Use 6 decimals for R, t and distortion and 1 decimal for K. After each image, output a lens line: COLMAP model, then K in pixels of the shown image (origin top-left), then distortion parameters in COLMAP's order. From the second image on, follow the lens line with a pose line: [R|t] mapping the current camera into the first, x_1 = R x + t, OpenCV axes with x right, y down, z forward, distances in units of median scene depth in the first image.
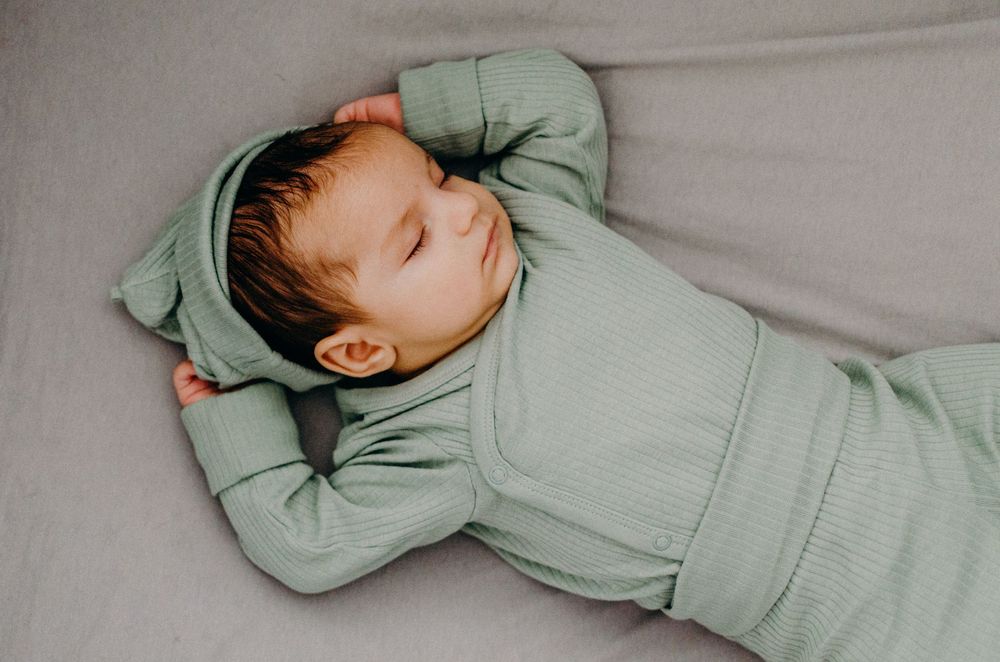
lens RADIAL K [[1445.5, 0, 432.6], [0, 1445.5, 293.8], [0, 0, 1]] dist [0.003420, 0.000000]
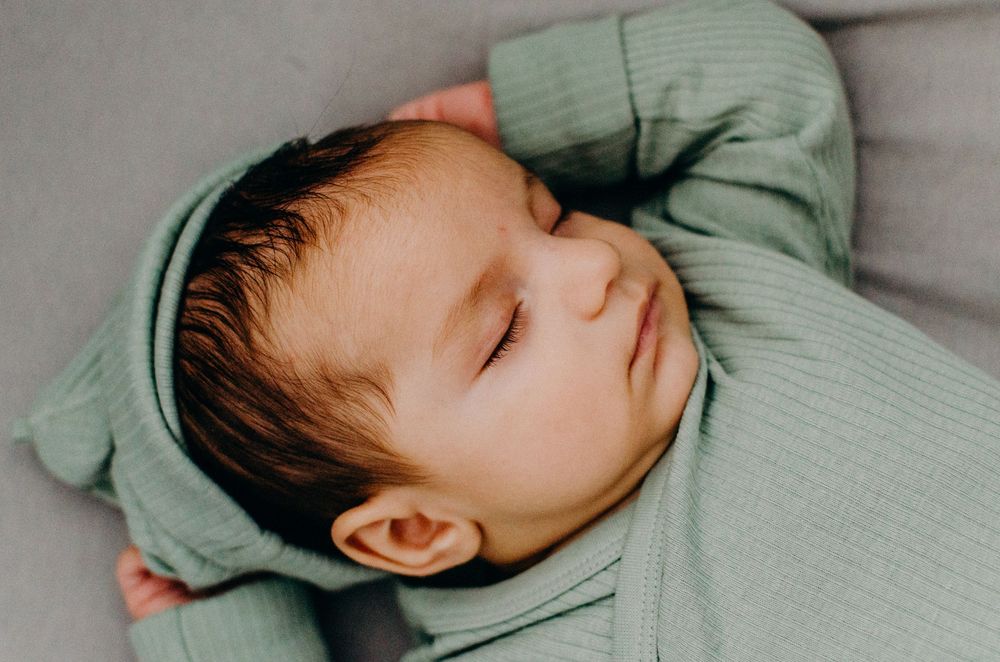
lens RADIAL K [[1445.5, 0, 495.5], [0, 1445.5, 327.8], [0, 0, 1]] dist [0.003420, 0.000000]
pose [[0.994198, -0.024312, -0.104785, 0.040428], [0.020659, 0.999145, -0.035810, -0.017844], [0.105566, 0.033437, 0.993850, 0.447322]]
